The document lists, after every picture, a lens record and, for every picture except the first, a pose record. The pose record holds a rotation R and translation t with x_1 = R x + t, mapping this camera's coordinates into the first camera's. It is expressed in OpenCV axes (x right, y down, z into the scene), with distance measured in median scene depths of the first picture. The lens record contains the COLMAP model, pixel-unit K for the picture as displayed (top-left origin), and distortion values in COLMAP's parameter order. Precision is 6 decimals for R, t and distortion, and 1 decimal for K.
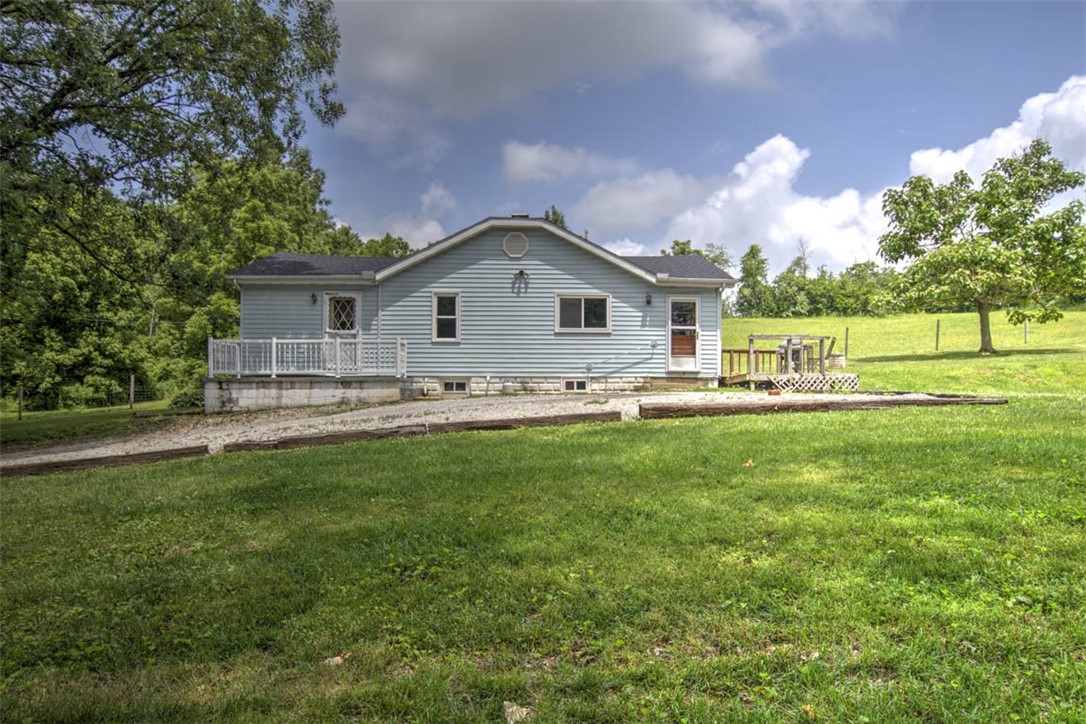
lens RADIAL K [[726.4, 0, 506.1], [0, 726.4, 364.4], [0, 0, 1]] dist [0.001128, -0.000891]
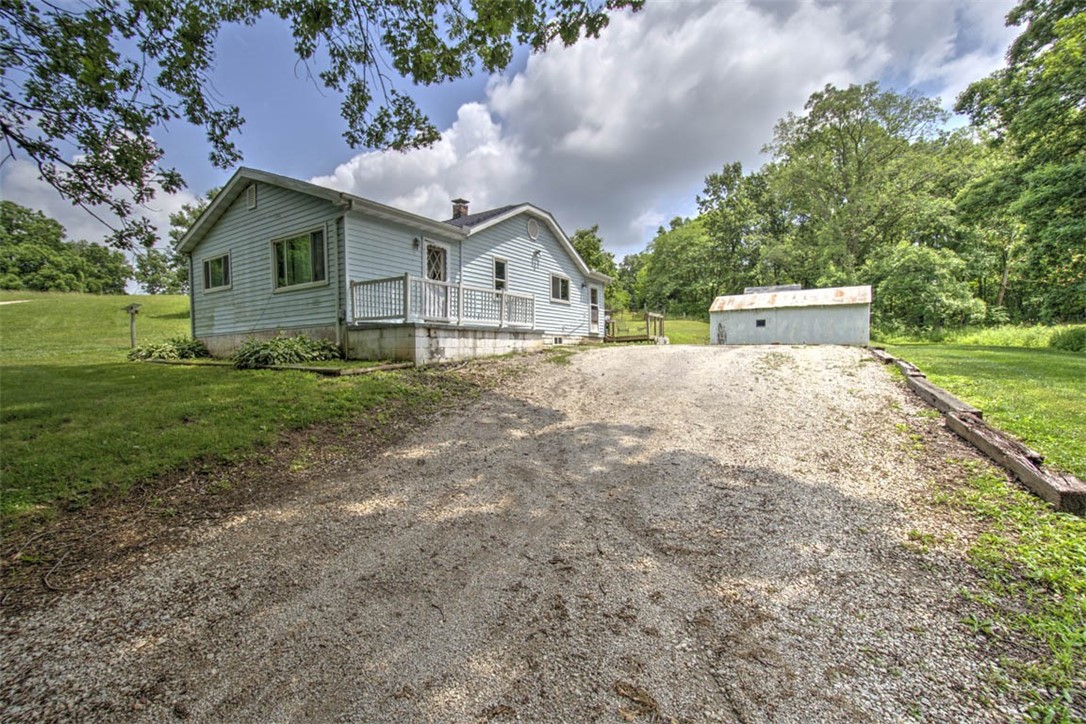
lens RADIAL K [[496.8, 0, 543.0], [0, 496.8, 362.0], [0, 0, 1]] dist [0.000111, -0.000314]
pose [[0.509208, -0.021160, 0.860384, -0.735585], [-0.025234, 0.998901, 0.039501, 0.032969], [-0.860274, -0.041825, 0.508114, 0.535030]]
